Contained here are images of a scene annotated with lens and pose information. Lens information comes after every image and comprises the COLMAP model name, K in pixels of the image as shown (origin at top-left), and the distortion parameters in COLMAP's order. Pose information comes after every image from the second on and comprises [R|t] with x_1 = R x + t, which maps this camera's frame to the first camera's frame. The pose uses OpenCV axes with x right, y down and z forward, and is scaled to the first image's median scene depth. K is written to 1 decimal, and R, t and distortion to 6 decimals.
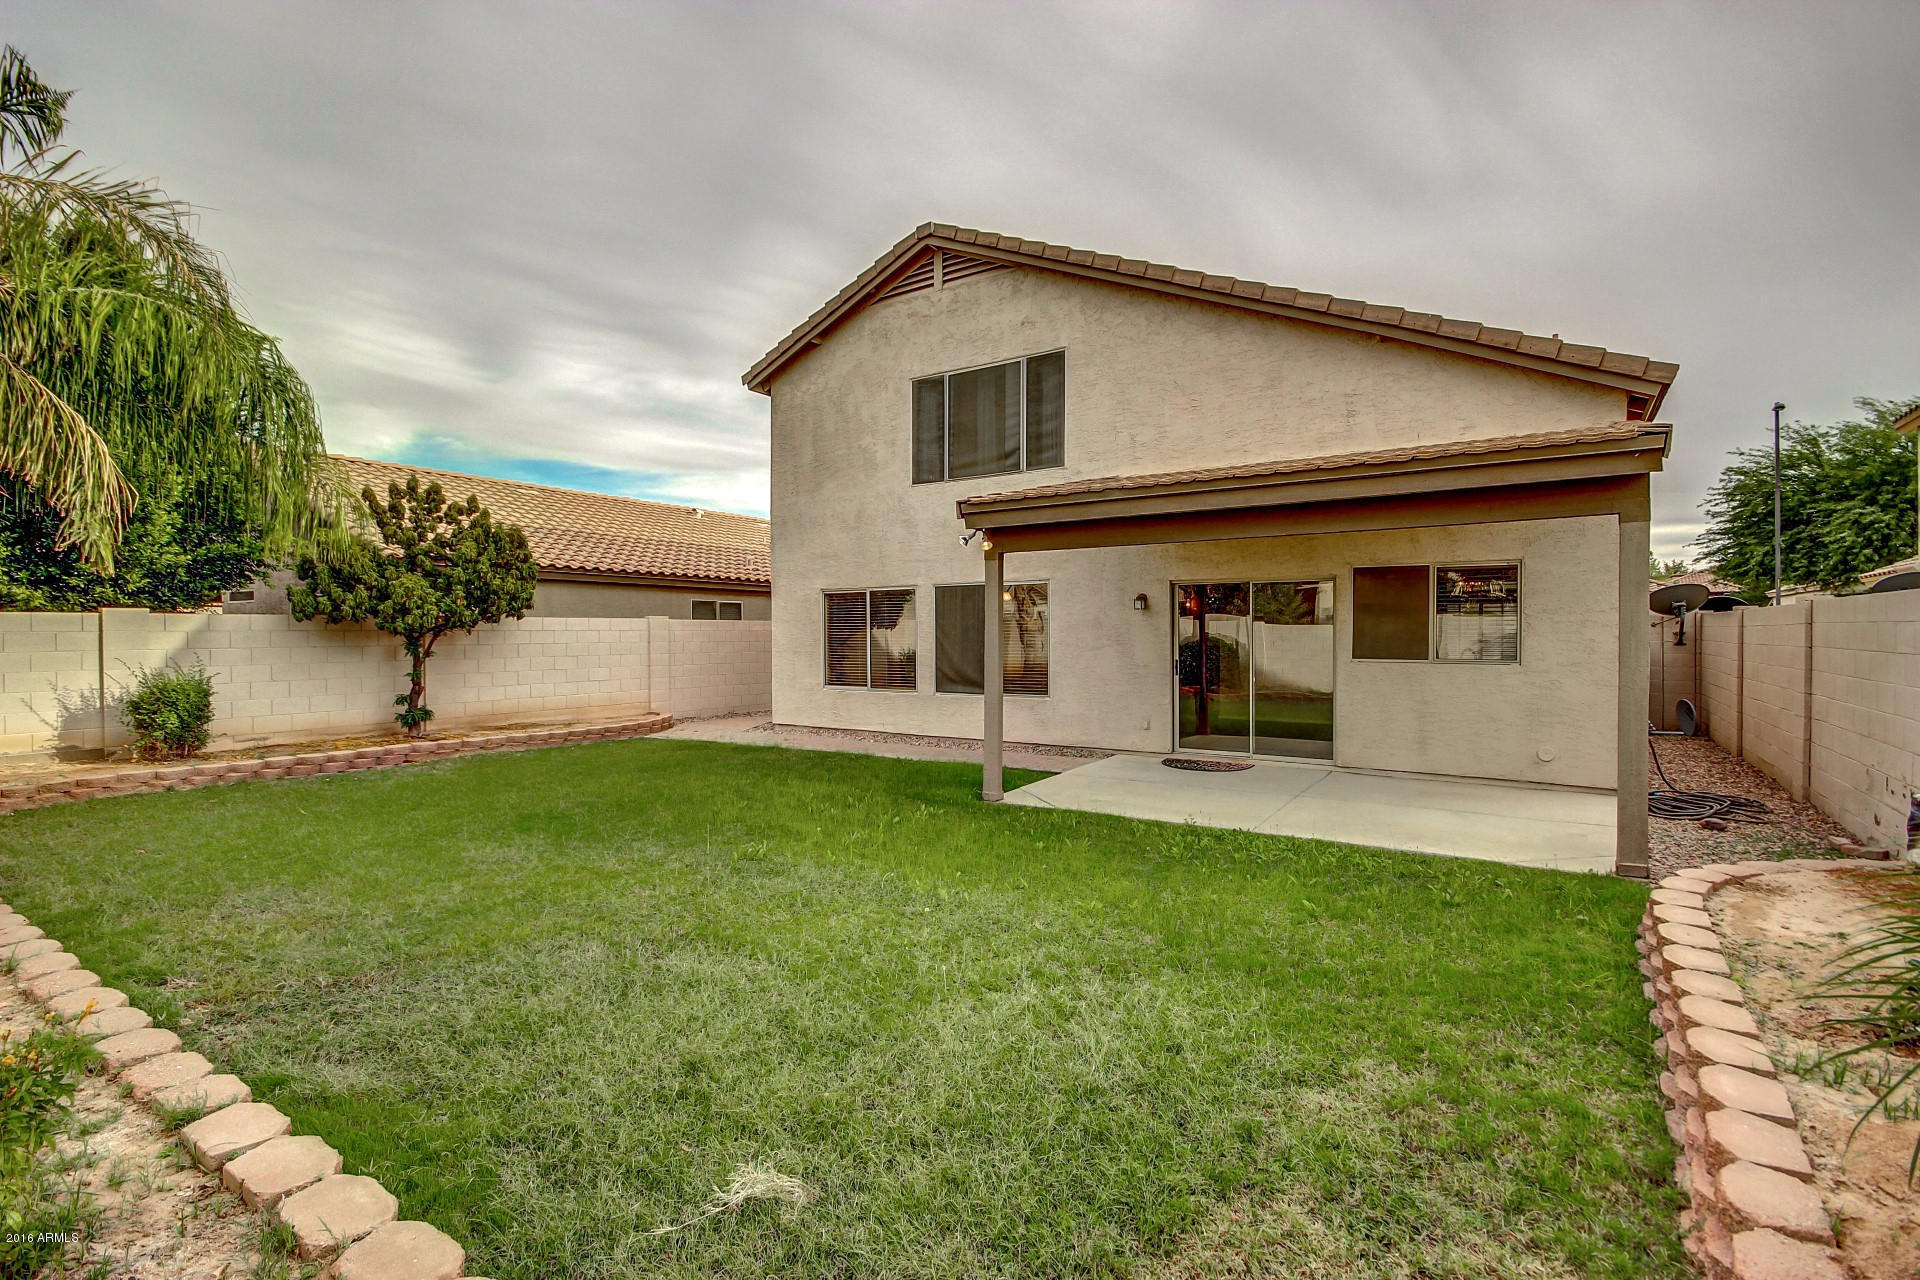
lens RADIAL K [[885.6, 0, 960.0], [0, 885.6, 640.0], [0, 0, 1]] dist [0.000947, 0.000267]
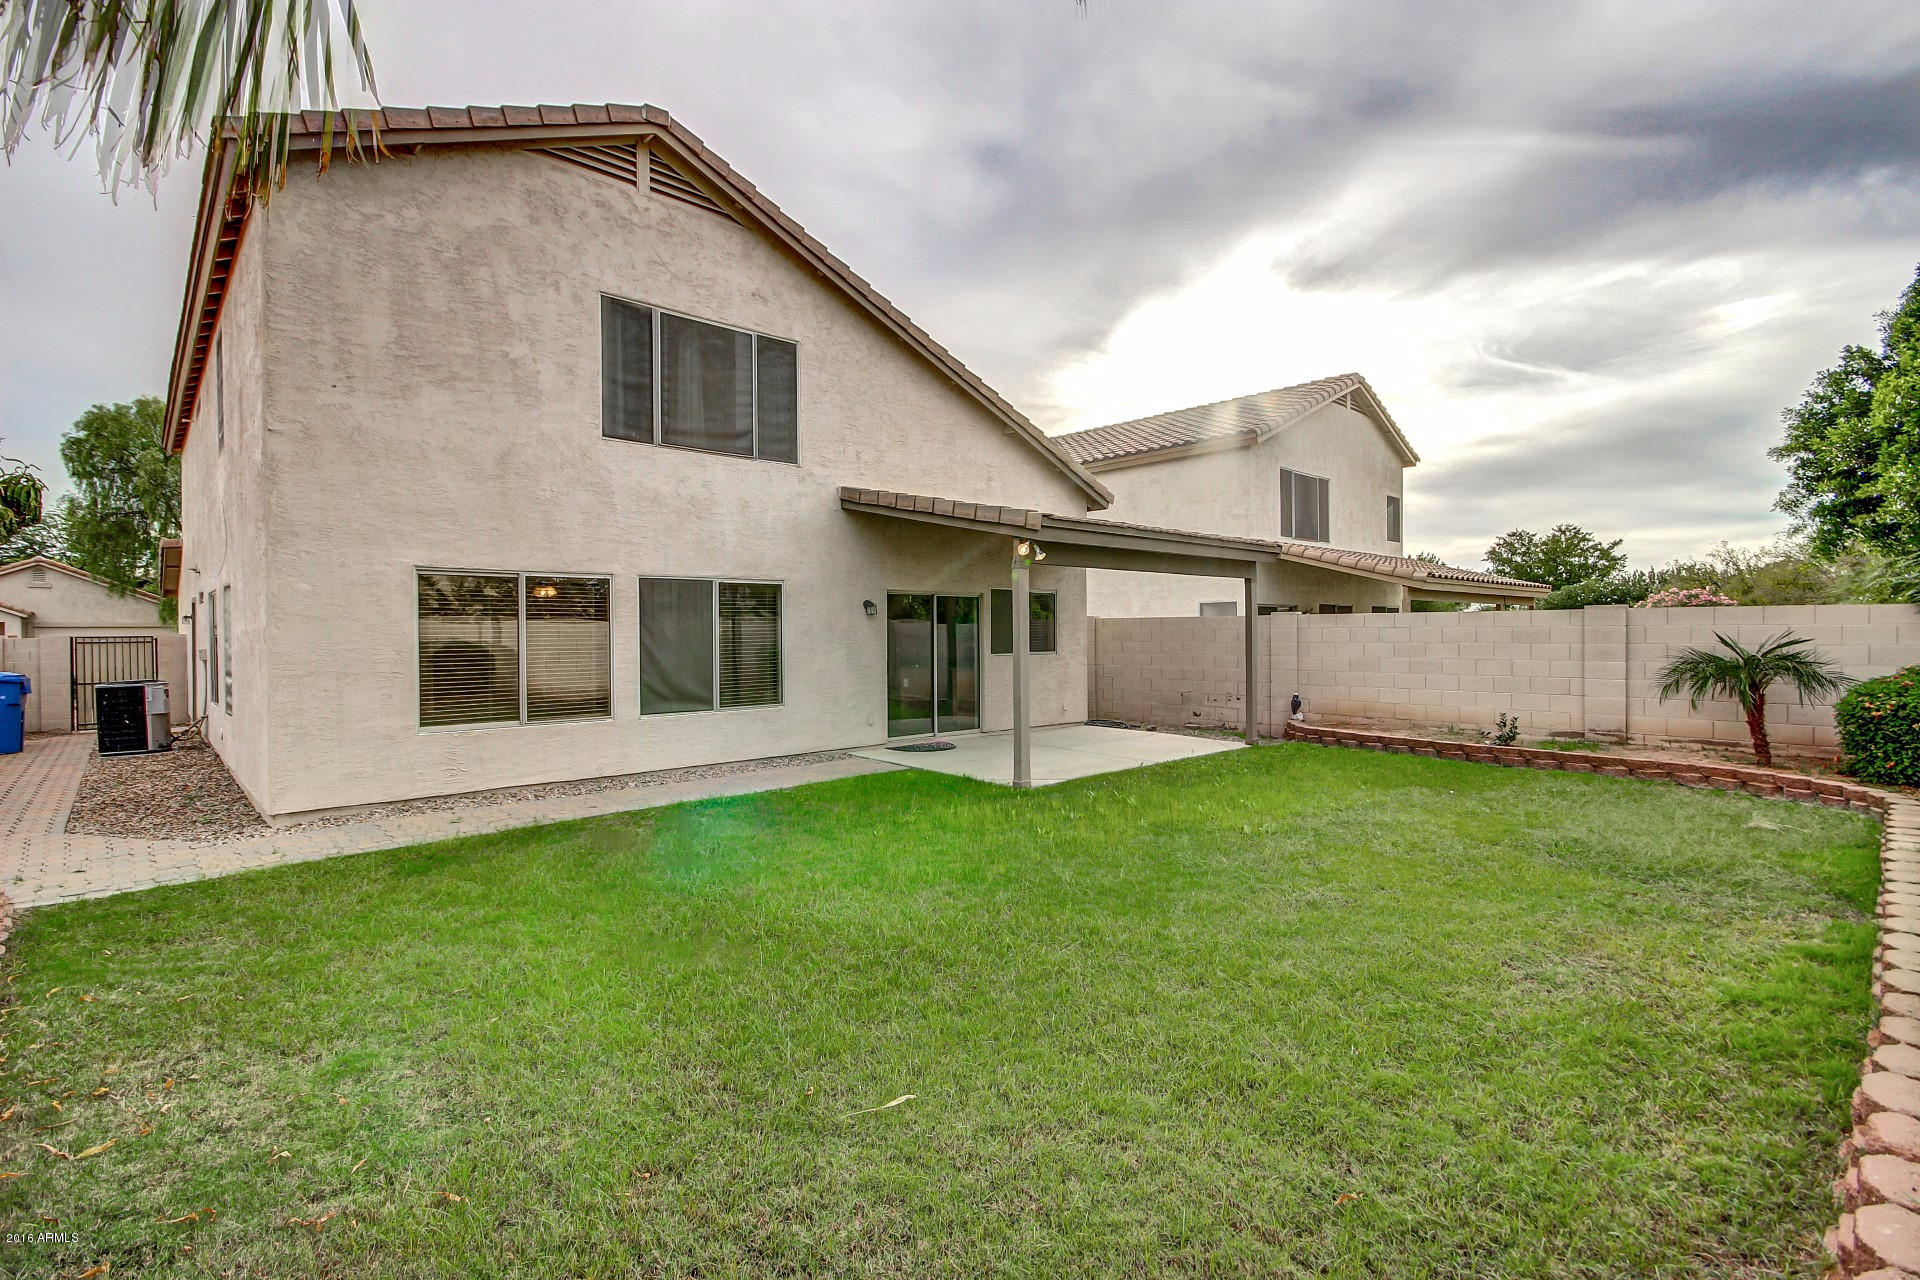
lens RADIAL K [[885.6, 0, 960.0], [0, 885.6, 640.0], [0, 0, 1]] dist [0.000947, 0.000267]
pose [[0.230868, -0.010040, 0.972933, -0.719245], [0.010391, 0.999915, 0.007852, -0.009570], [-0.972930, 0.008297, 0.230952, 0.557876]]
